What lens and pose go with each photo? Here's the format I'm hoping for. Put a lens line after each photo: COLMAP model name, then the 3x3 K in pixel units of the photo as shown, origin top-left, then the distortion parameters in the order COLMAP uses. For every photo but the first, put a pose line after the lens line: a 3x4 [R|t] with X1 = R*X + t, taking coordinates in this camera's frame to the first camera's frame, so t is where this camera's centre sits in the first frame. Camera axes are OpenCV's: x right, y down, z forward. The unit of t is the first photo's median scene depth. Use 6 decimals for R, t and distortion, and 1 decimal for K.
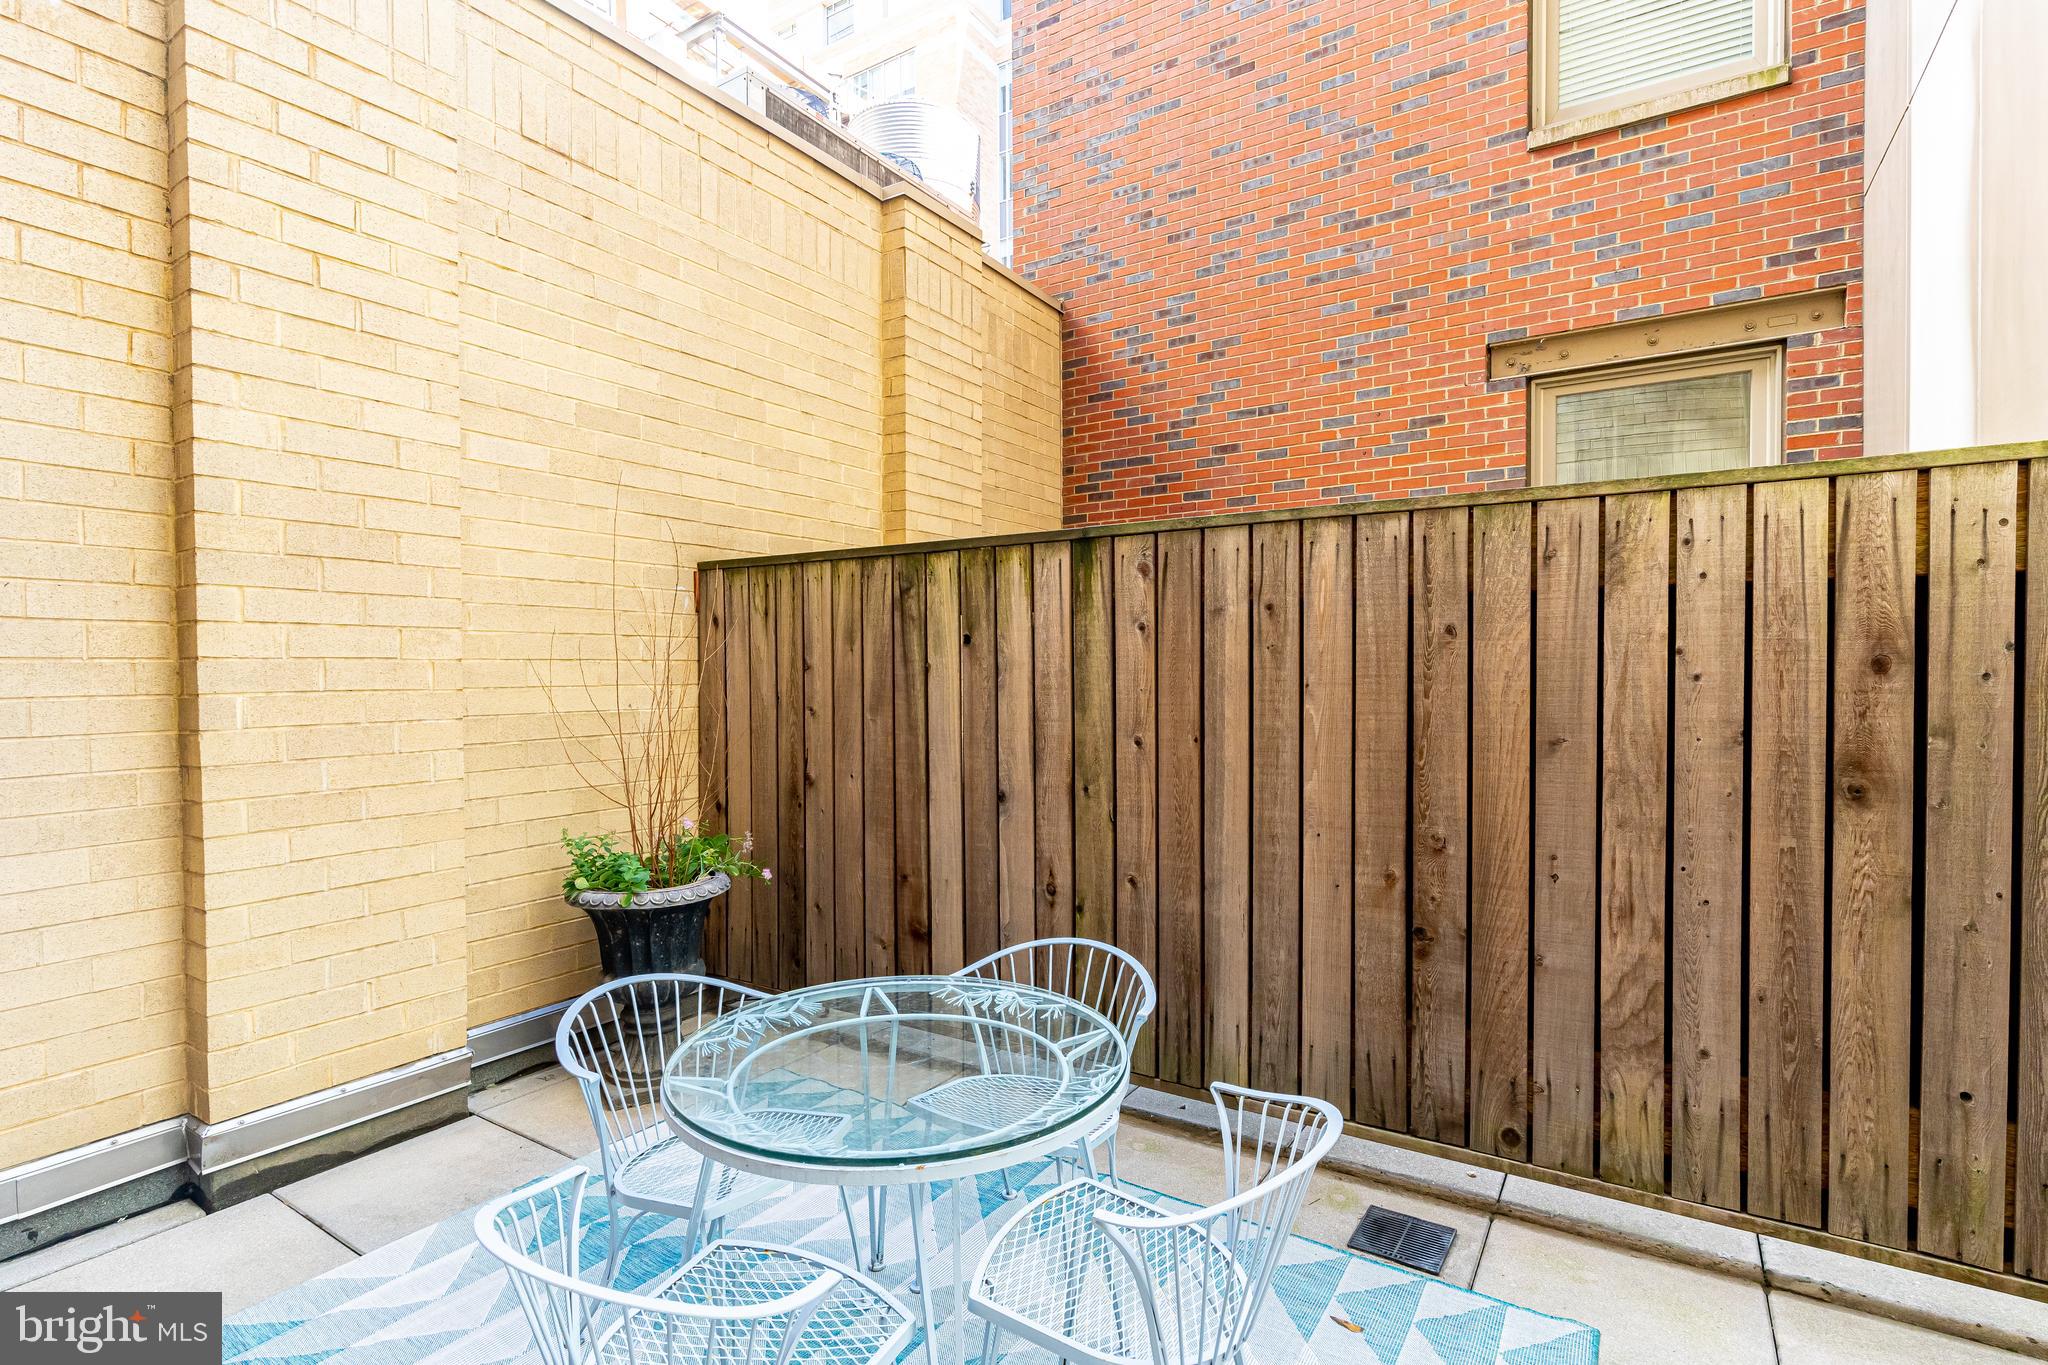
lens RADIAL K [[988.4, 0, 1026.9], [0, 988.4, 681.8], [0, 0, 1]] dist [0.006240, -0.007079]
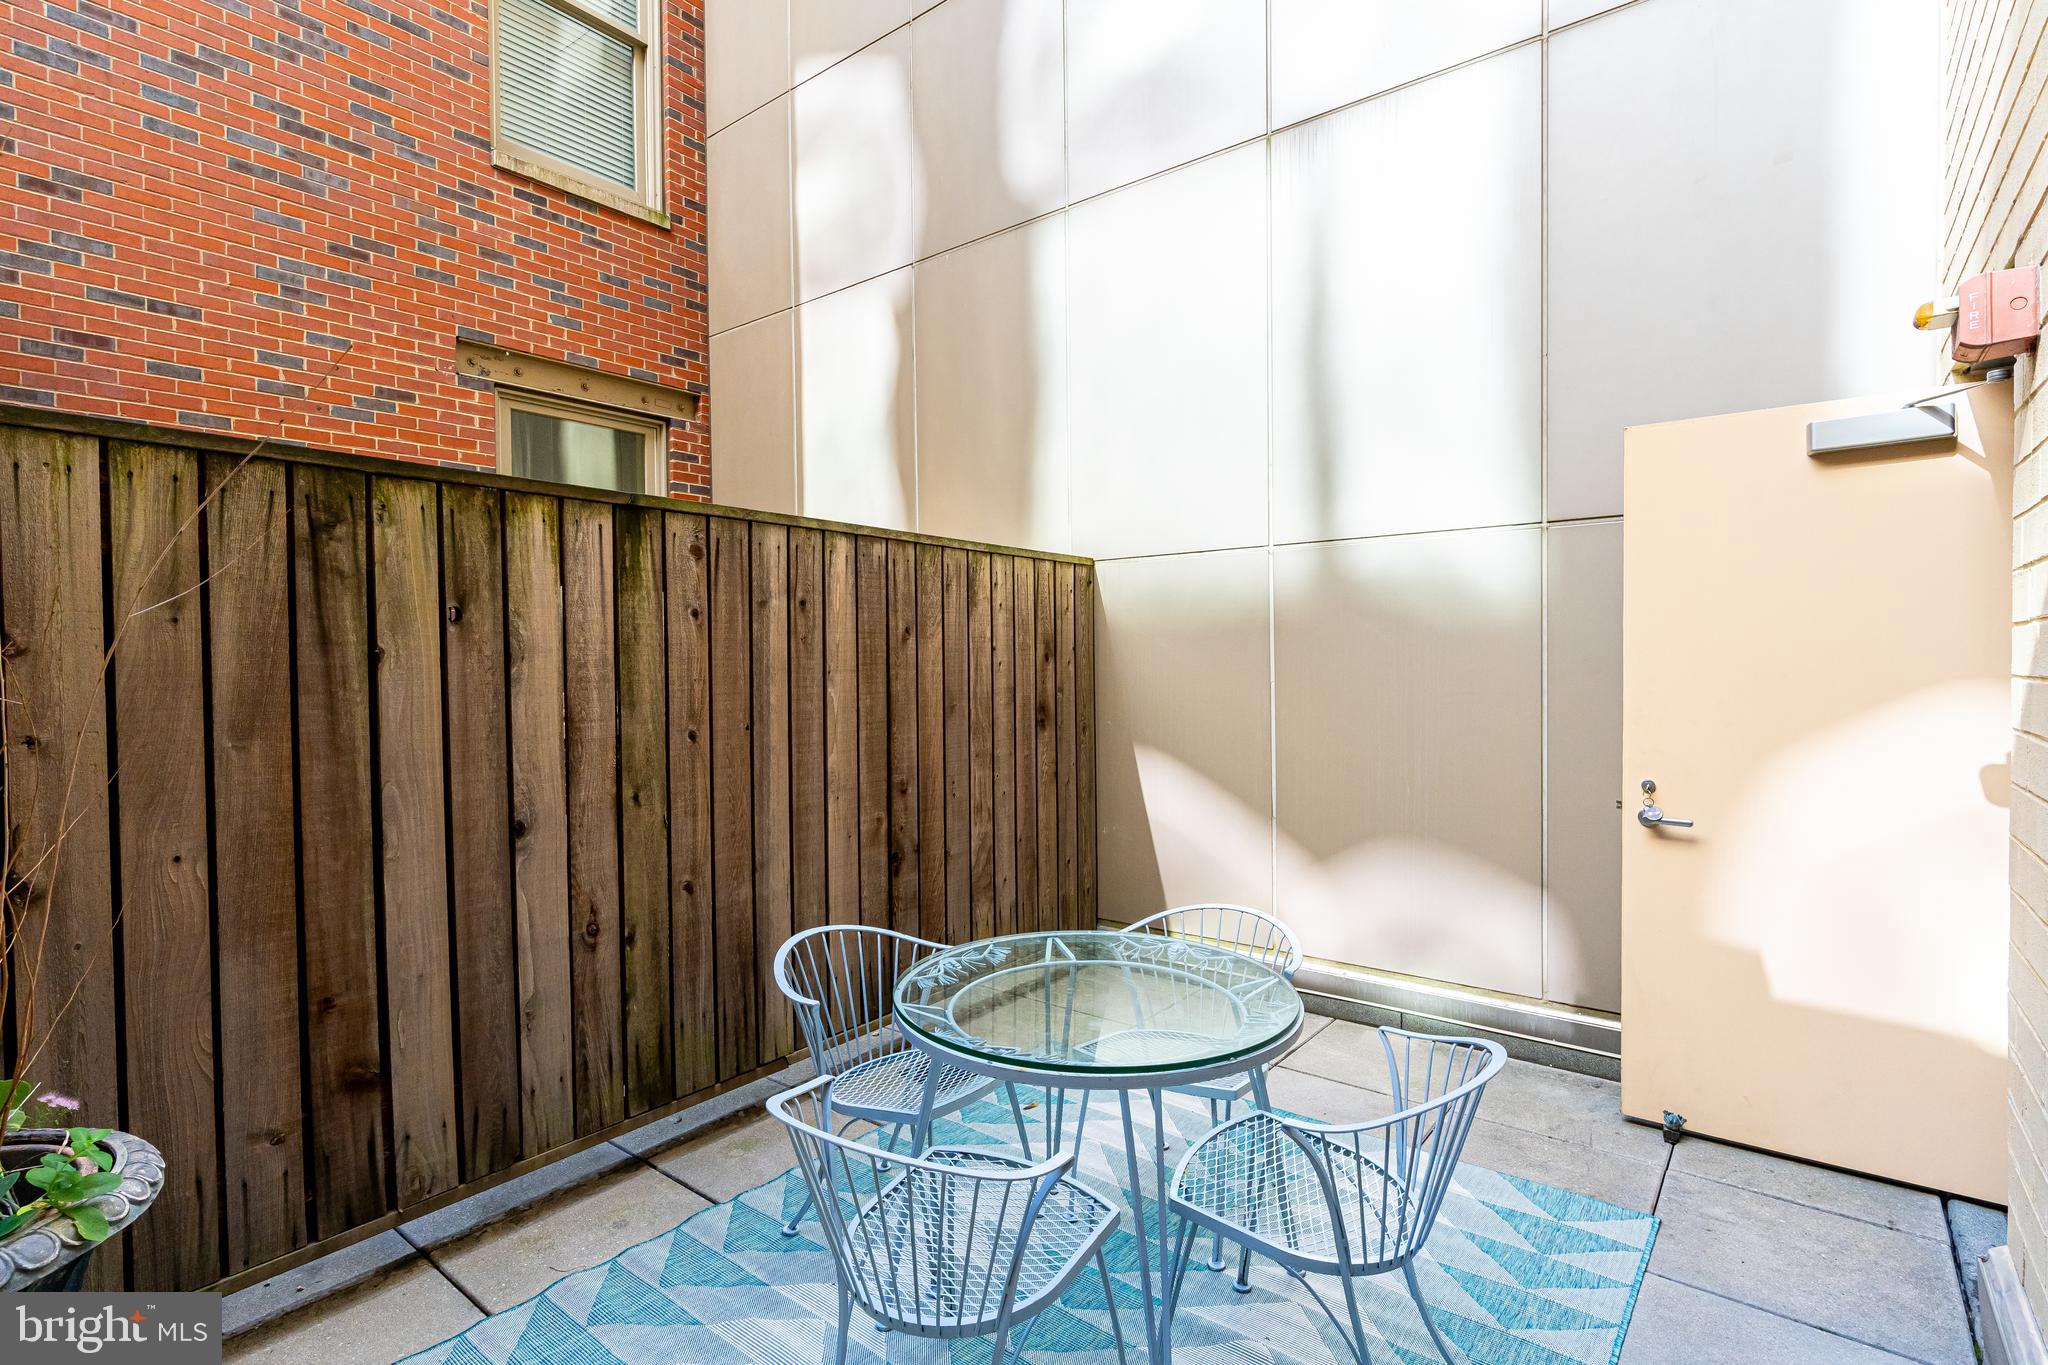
lens RADIAL K [[988.4, 0, 1026.9], [0, 988.4, 681.8], [0, 0, 1]] dist [0.006240, -0.007079]
pose [[0.100778, -0.013330, 0.994820, -0.770303], [0.022969, 0.999675, 0.011068, 0.006449], [-0.994644, 0.021735, 0.101052, 0.578866]]
